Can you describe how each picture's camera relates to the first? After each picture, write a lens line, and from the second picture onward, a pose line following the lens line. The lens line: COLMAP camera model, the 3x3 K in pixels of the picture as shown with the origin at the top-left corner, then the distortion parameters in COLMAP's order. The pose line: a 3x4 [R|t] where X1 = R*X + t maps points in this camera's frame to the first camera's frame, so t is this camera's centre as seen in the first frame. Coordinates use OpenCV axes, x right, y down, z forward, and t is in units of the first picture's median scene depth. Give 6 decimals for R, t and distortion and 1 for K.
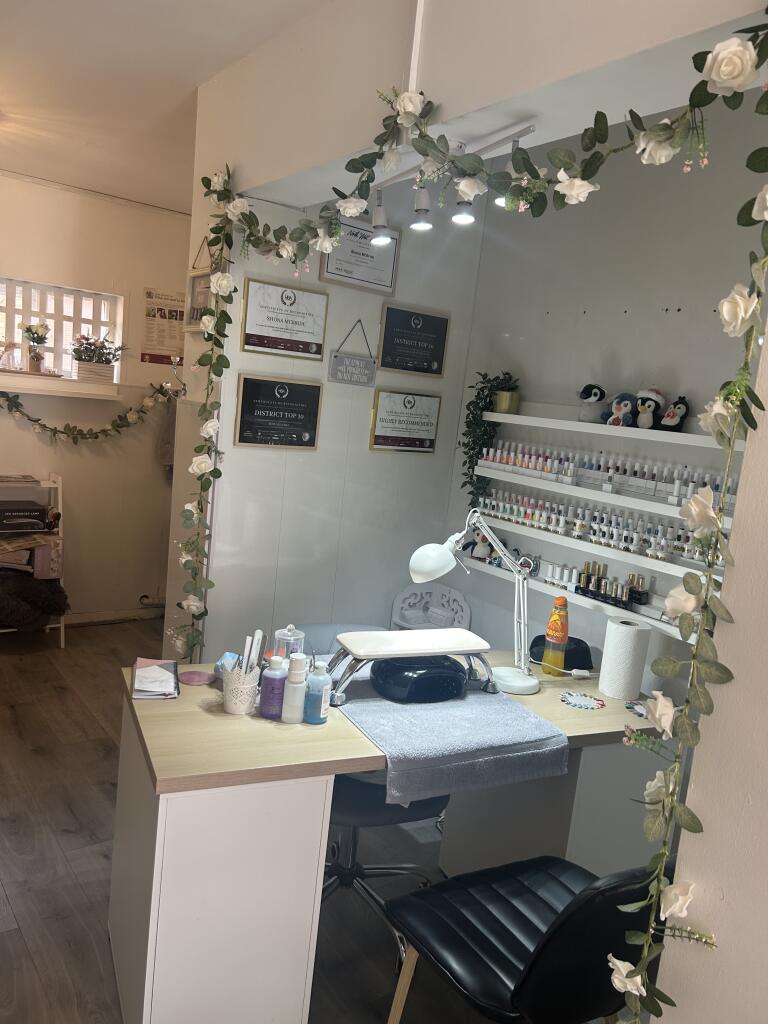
lens RADIAL K [[773.2, 0, 383.6], [0, 773.2, 508.1], [0, 0, 1]] dist [0.024444, -0.021092]
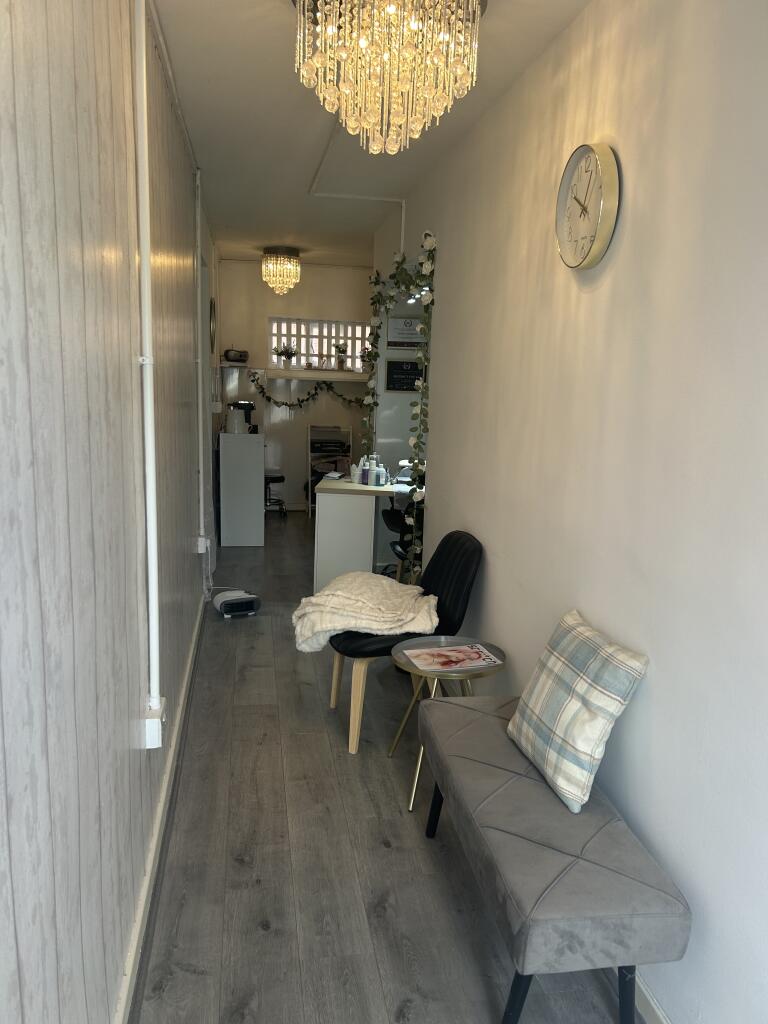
lens RADIAL K [[773.2, 0, 385.9], [0, 773.2, 517.5], [0, 0, 1]] dist [0.024444, -0.021092]
pose [[0.886750, 0.015627, -0.461985, 0.491022], [-0.009307, 0.999829, 0.015956, 0.143090], [0.462155, -0.009849, 0.886744, -0.573170]]
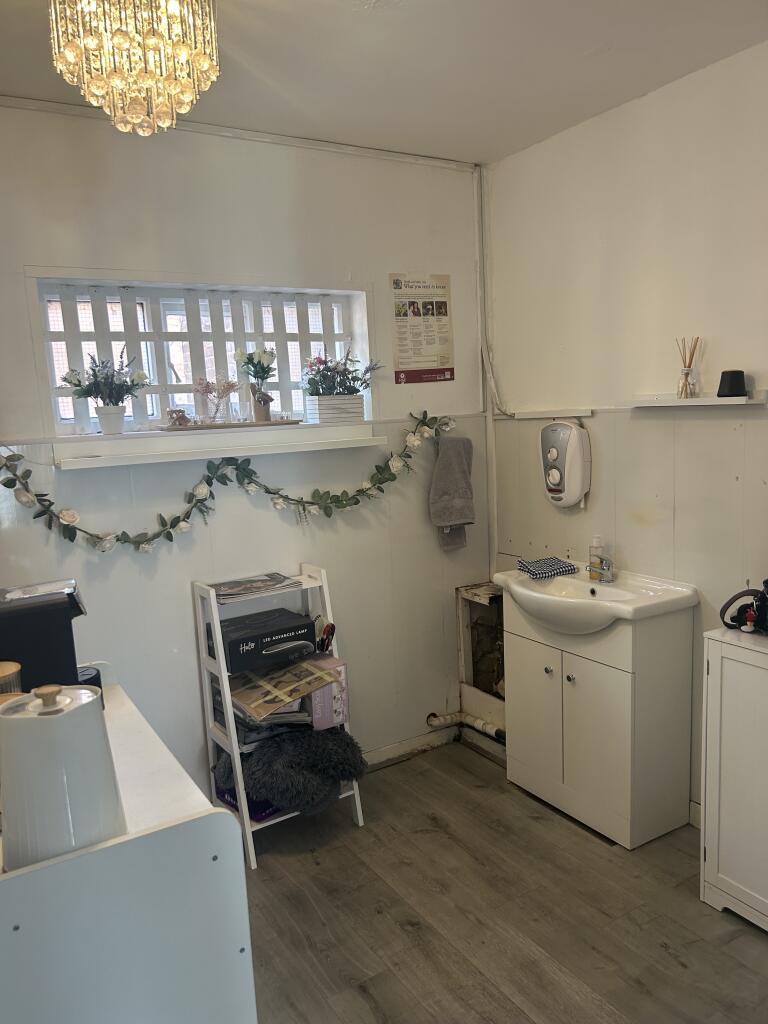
lens RADIAL K [[773.2, 0, 386.0], [0, 773.2, 510.4], [0, 0, 1]] dist [0.024444, -0.021092]
pose [[0.983783, -0.142062, -0.109499, -0.274591], [0.140639, 0.989846, -0.020654, -0.067562], [0.111321, 0.004920, 0.993772, 0.333175]]
